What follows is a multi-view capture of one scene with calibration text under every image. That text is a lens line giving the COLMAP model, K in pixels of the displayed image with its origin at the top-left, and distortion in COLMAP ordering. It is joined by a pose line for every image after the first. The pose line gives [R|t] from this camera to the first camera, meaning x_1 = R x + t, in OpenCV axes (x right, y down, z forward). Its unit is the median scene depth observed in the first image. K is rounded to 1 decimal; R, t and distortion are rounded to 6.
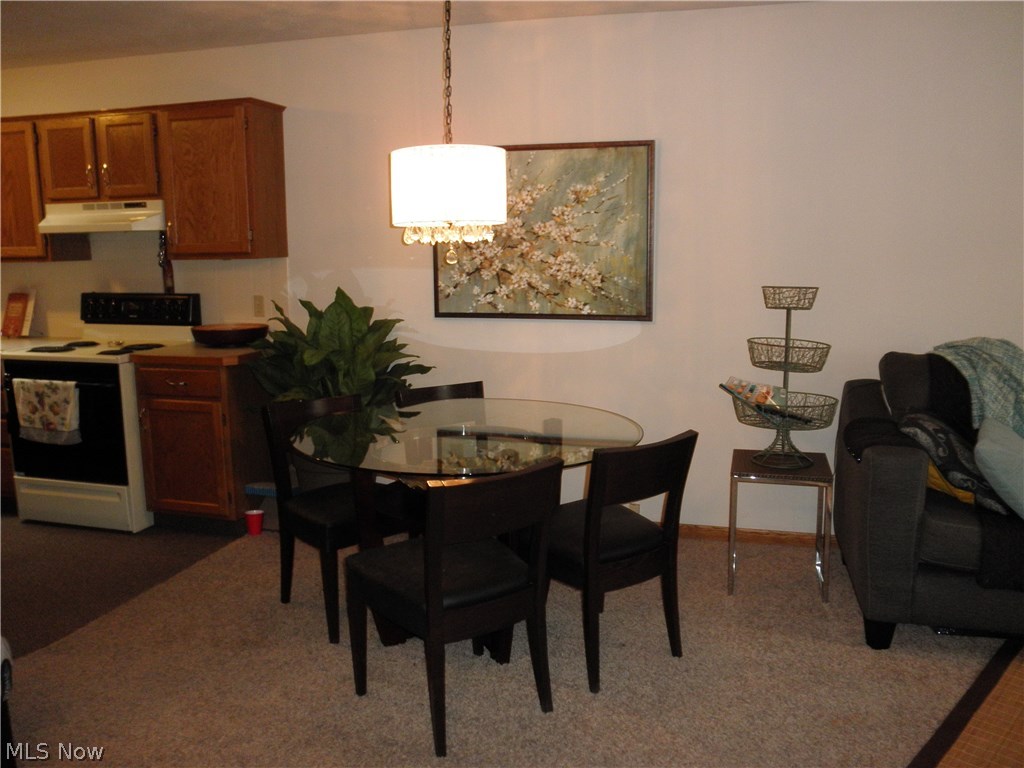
lens RADIAL K [[823.9, 0, 512.2], [0, 823.9, 366.0], [0, 0, 1]] dist [-0.010064, -0.007457]
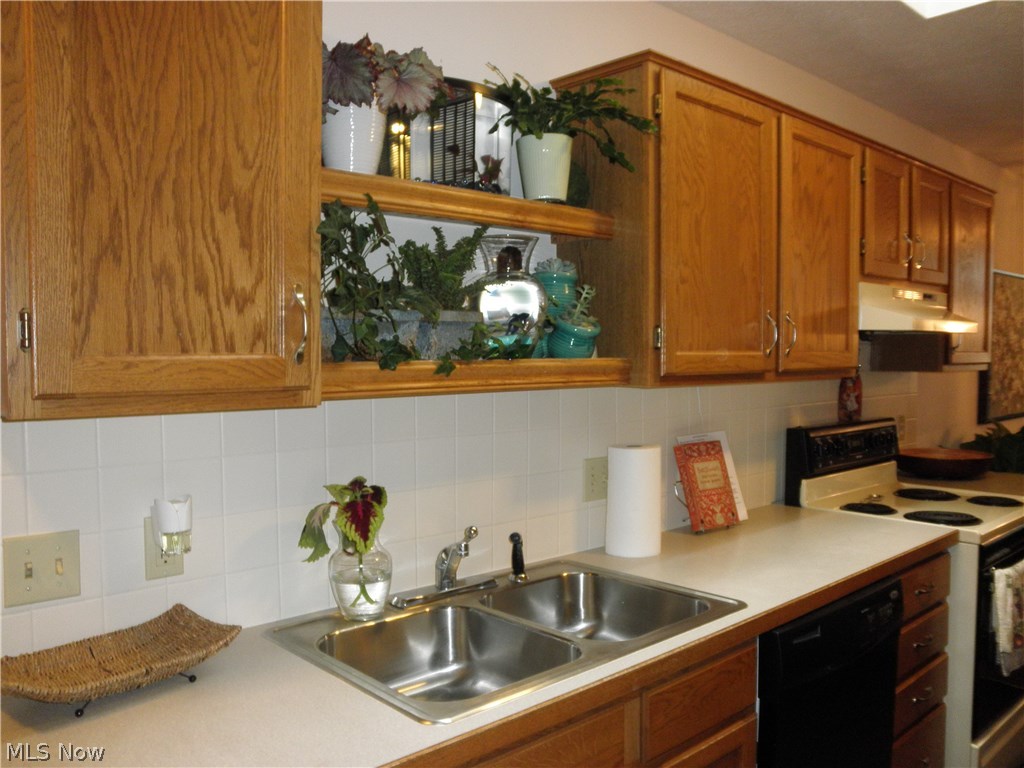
lens RADIAL K [[835.9, 0, 517.4], [0, 835.9, 388.5], [0, 0, 1]] dist [-0.123648, 0.115424]
pose [[0.501566, -0.025742, 0.864736, -1.198941], [0.116694, 0.992435, -0.038141, -0.125208], [-0.857213, 0.120040, 0.500776, 0.914119]]
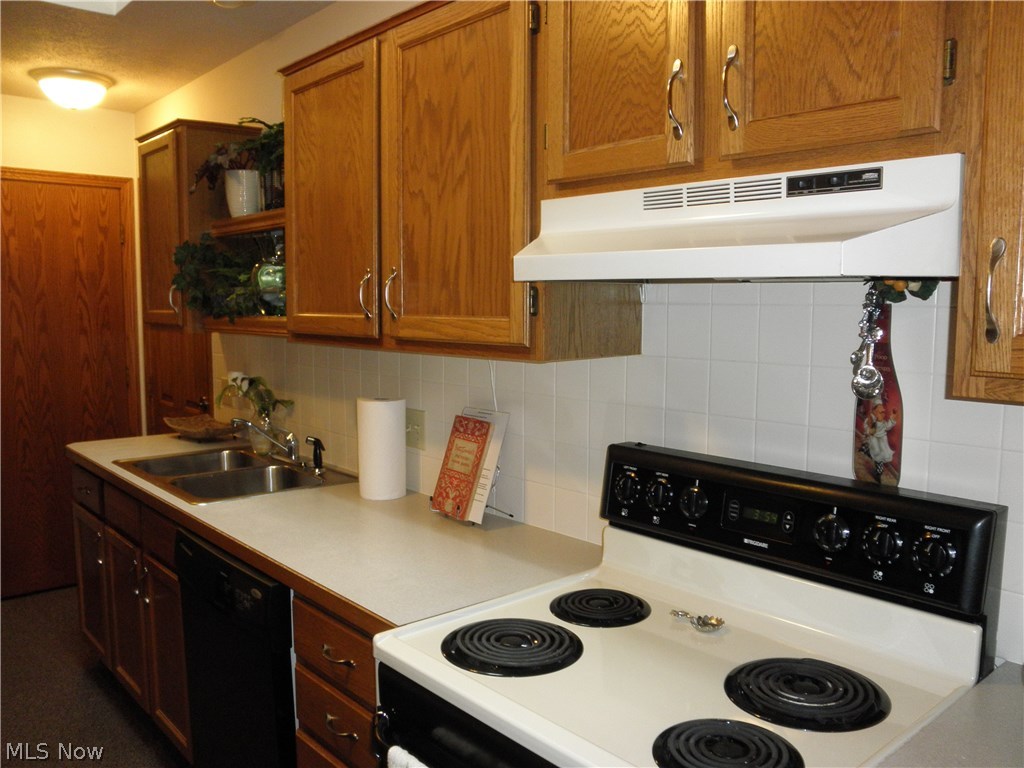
lens RADIAL K [[835.9, 0, 517.4], [0, 835.9, 388.5], [0, 0, 1]] dist [-0.123648, 0.115424]
pose [[0.853062, 0.071419, -0.516900, -0.384941], [-0.089222, 0.995965, -0.009636, -0.111458], [0.514126, 0.054339, 0.855992, 0.687847]]
